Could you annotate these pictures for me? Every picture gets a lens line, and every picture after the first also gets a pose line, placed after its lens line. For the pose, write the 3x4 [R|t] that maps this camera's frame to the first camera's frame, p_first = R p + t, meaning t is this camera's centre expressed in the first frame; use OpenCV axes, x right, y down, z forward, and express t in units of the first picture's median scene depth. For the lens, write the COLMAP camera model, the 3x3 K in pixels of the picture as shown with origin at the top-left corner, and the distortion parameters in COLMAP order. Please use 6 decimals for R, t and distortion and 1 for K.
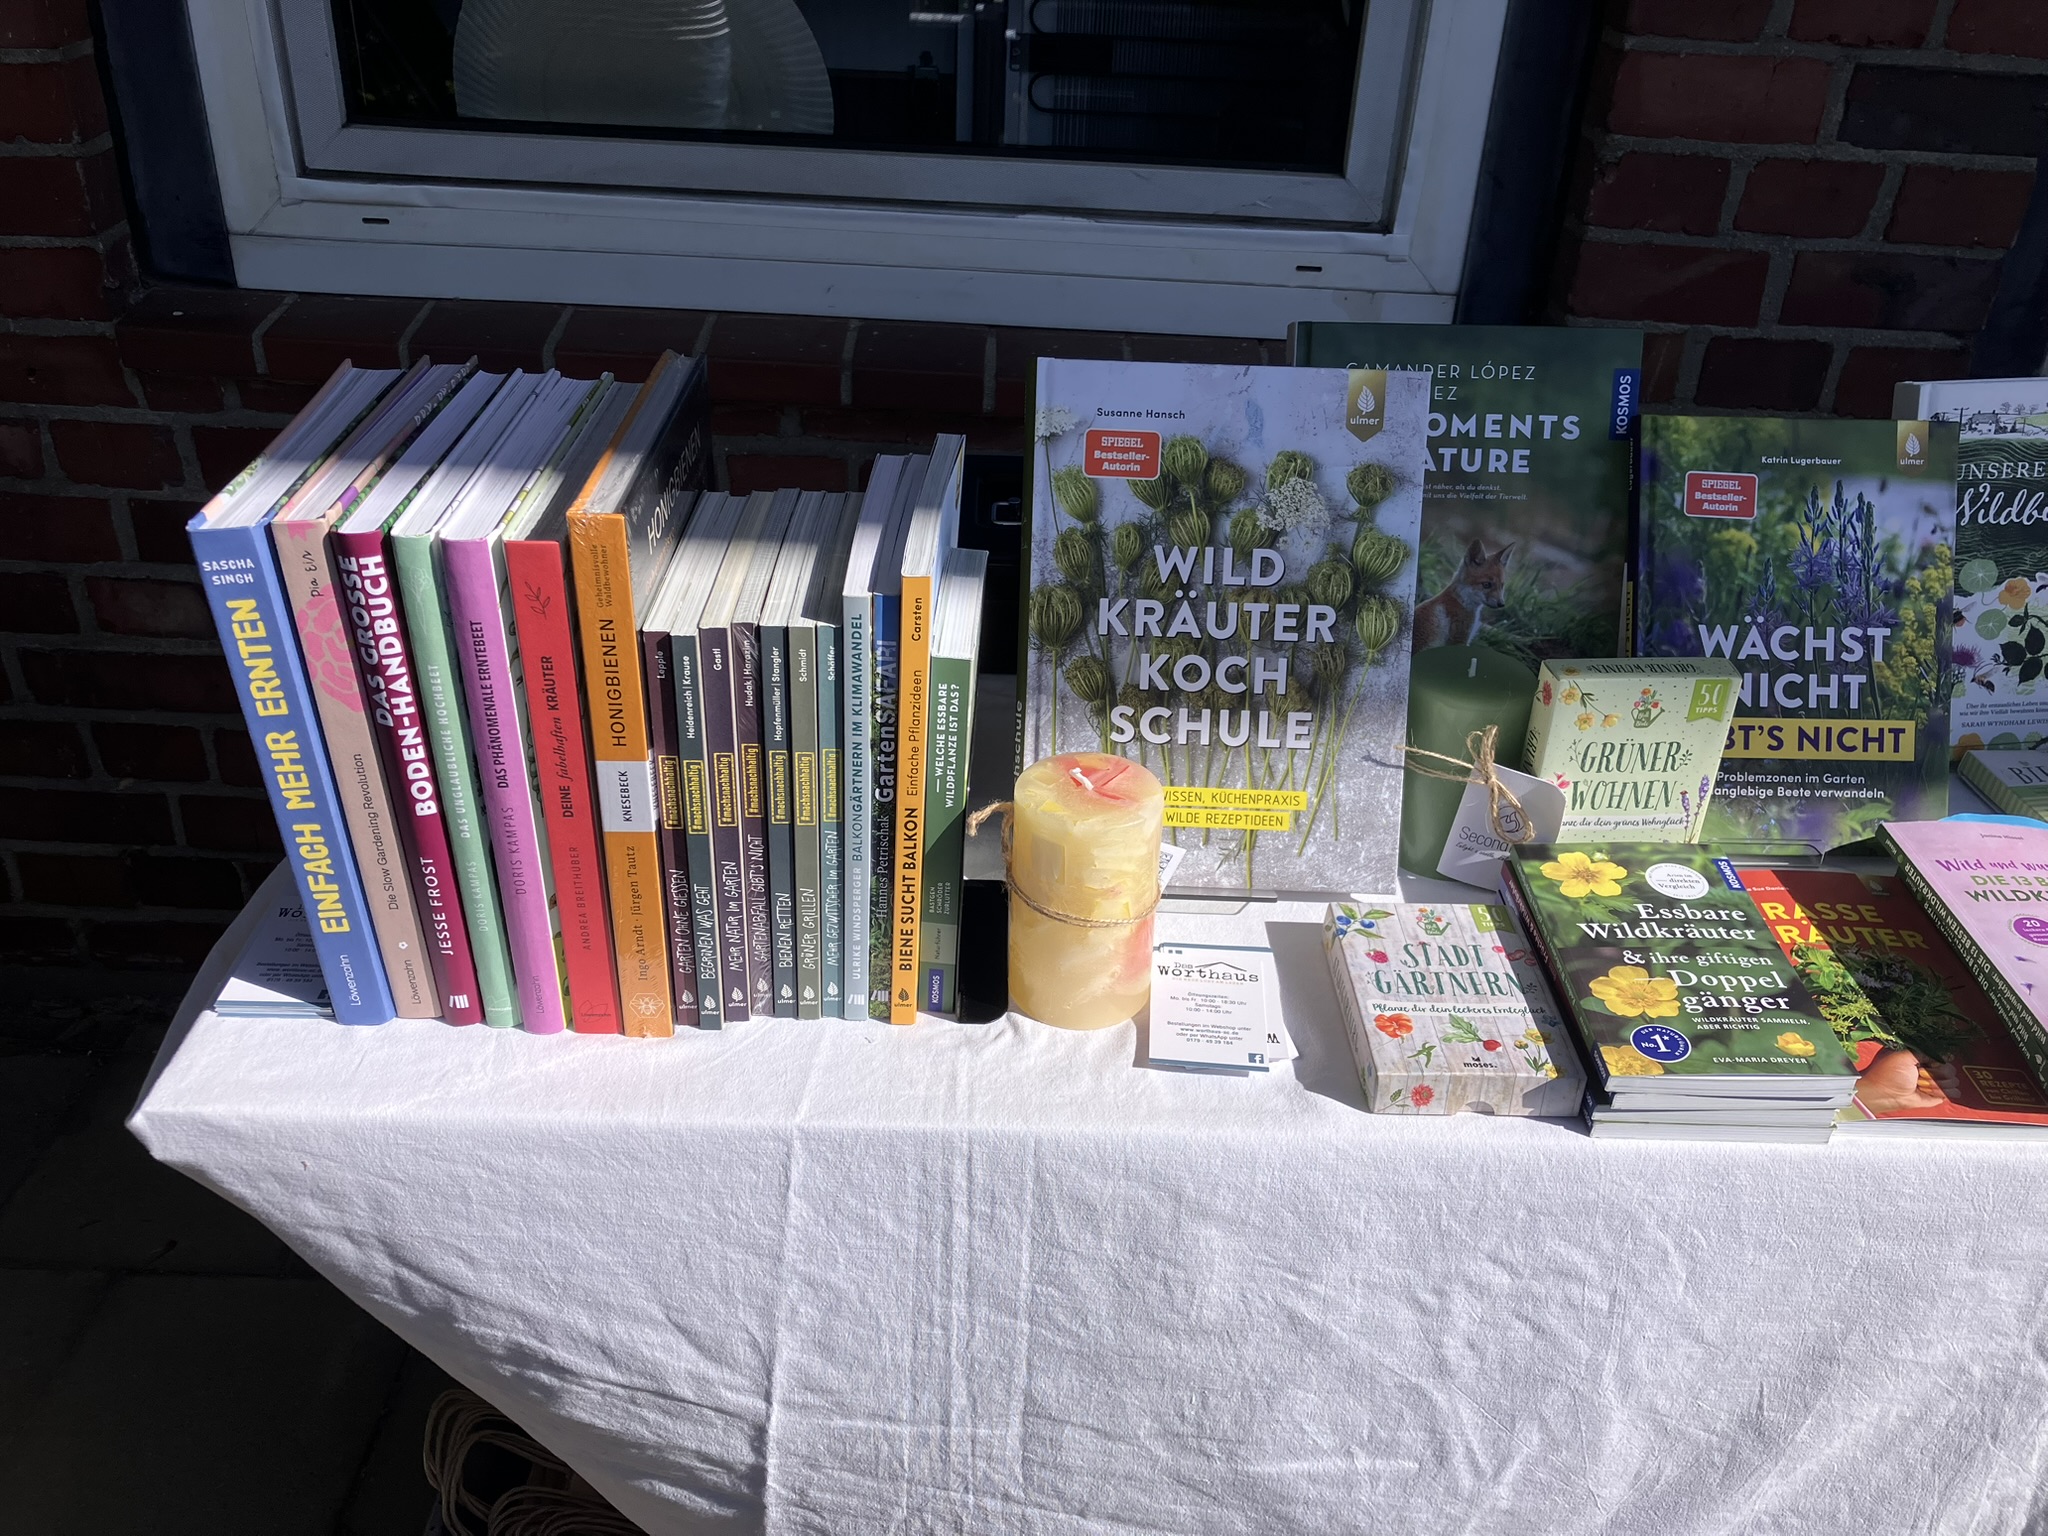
lens RADIAL K [[1696.2, 0, 1027.8], [0, 1696.2, 752.1], [0, 0, 1]] dist [0.039629, -0.053064]
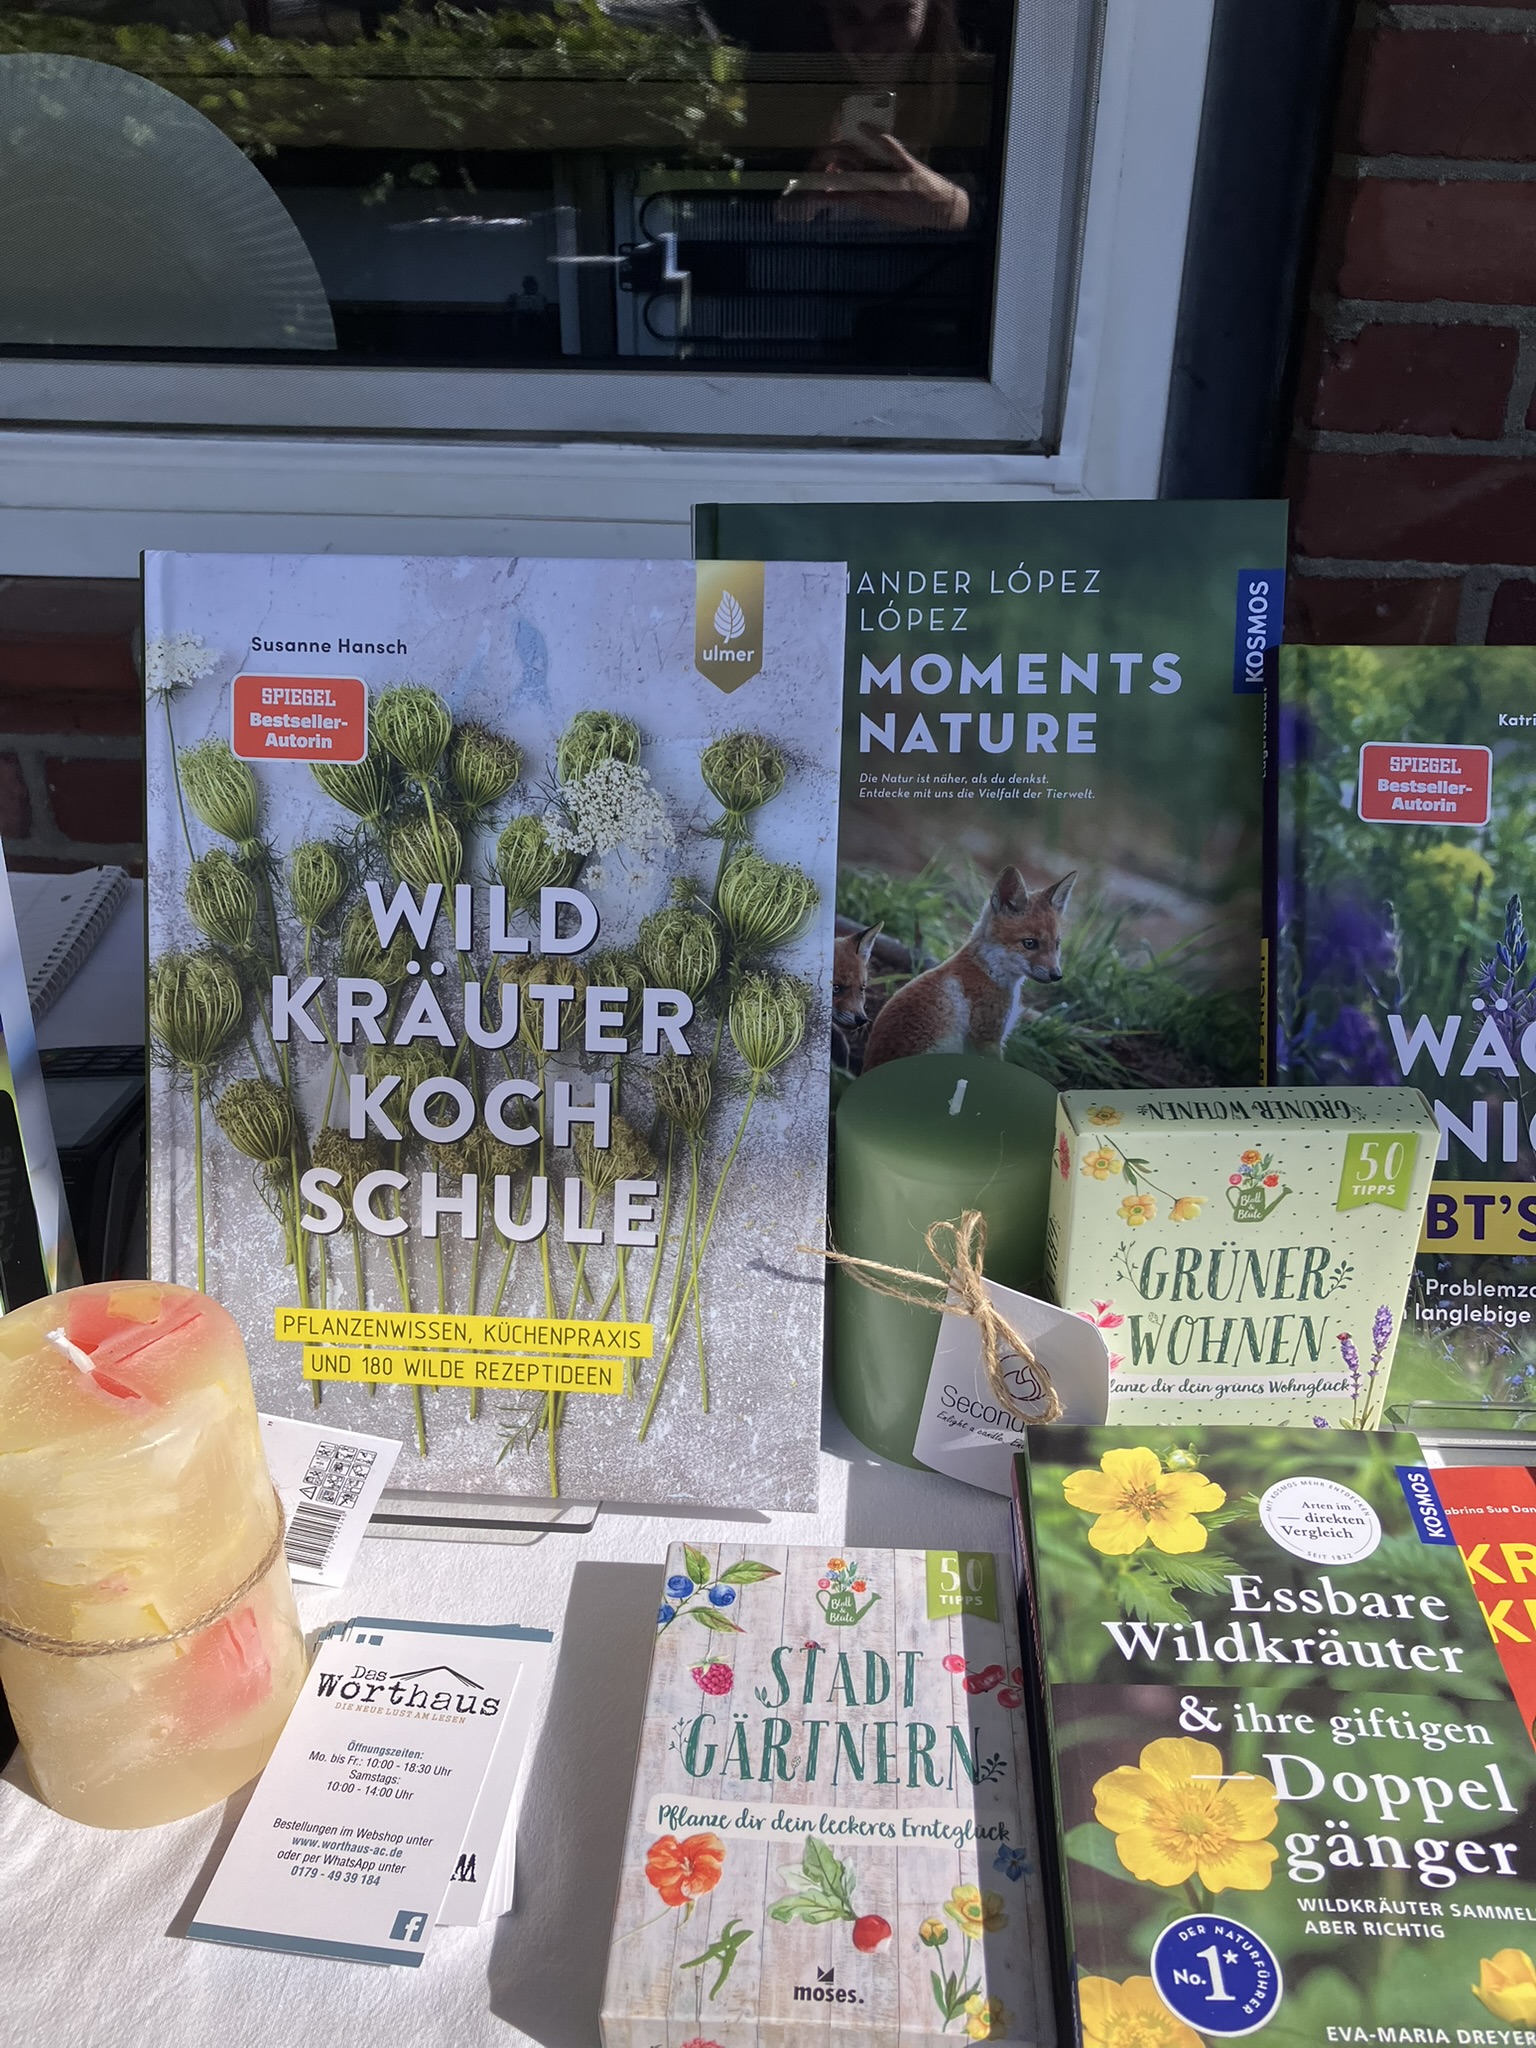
lens RADIAL K [[1696.2, 0, 754.6], [0, 1696.2, 1015.7], [0, 0, 1]] dist [0.039629, -0.053064]
pose [[0.997054, -0.002995, -0.076638, 0.246193], [0.000244, 0.999356, -0.035890, -0.058453], [0.076697, 0.035765, 0.996413, 0.458054]]
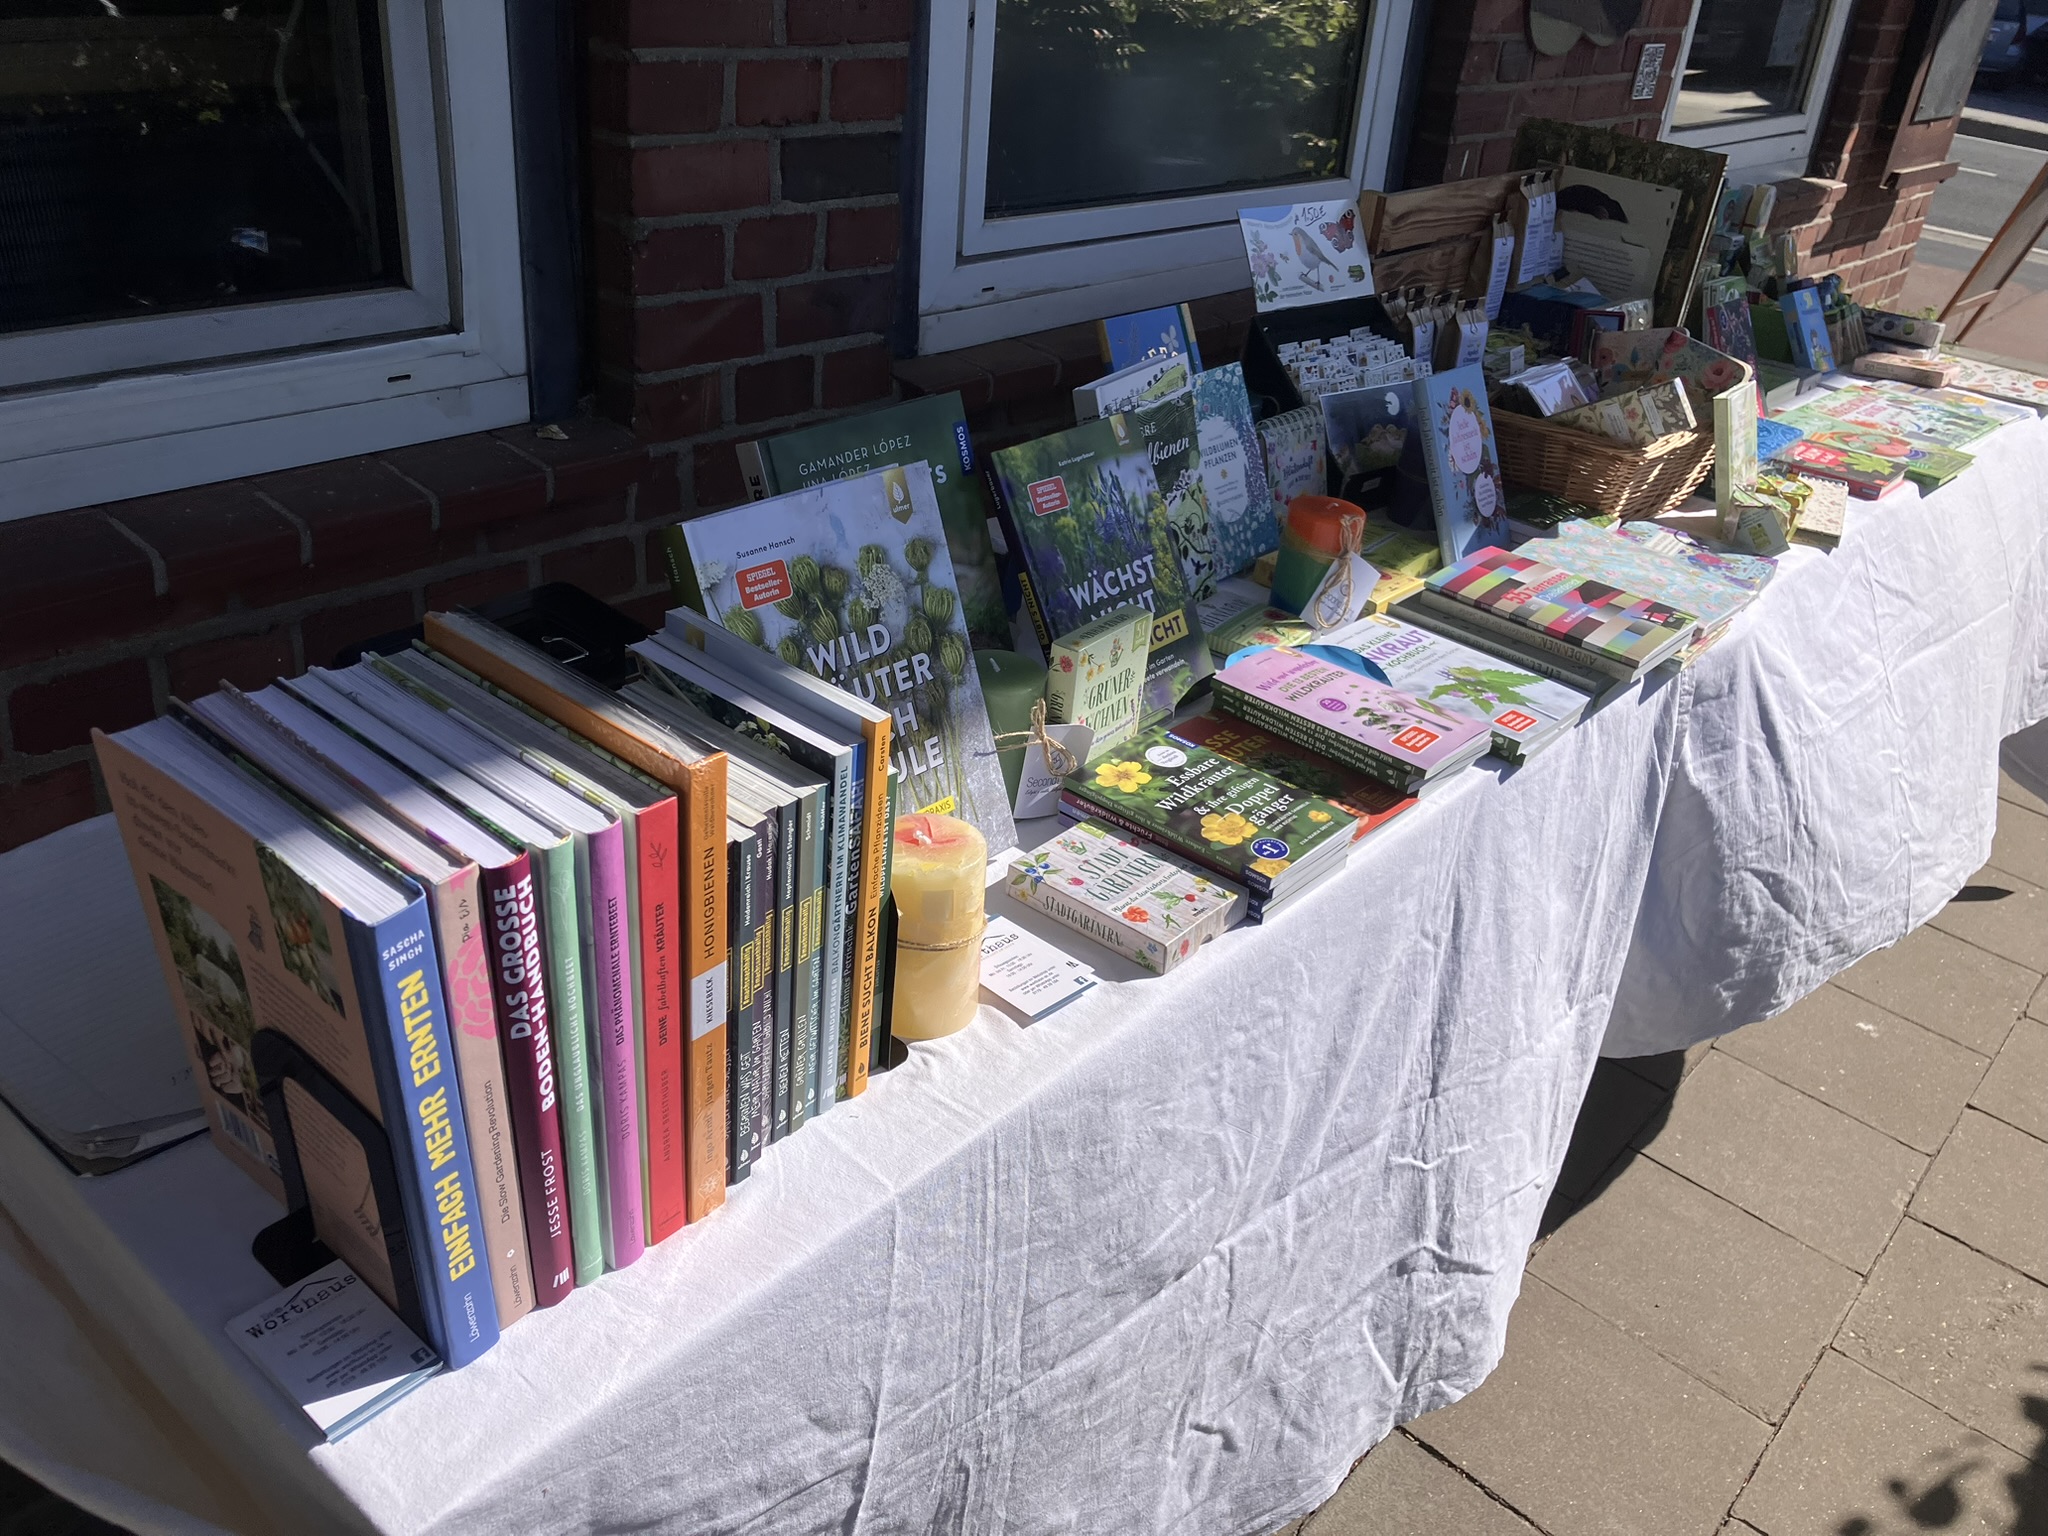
lens RADIAL K [[1696.2, 0, 1049.0], [0, 1696.2, 769.9], [0, 0, 1]] dist [0.039629, -0.053064]
pose [[0.643621, -0.354670, 0.678204, -0.661739], [0.336745, 0.926991, 0.165201, -0.184606], [-0.687281, 0.122055, 0.716064, 0.035735]]
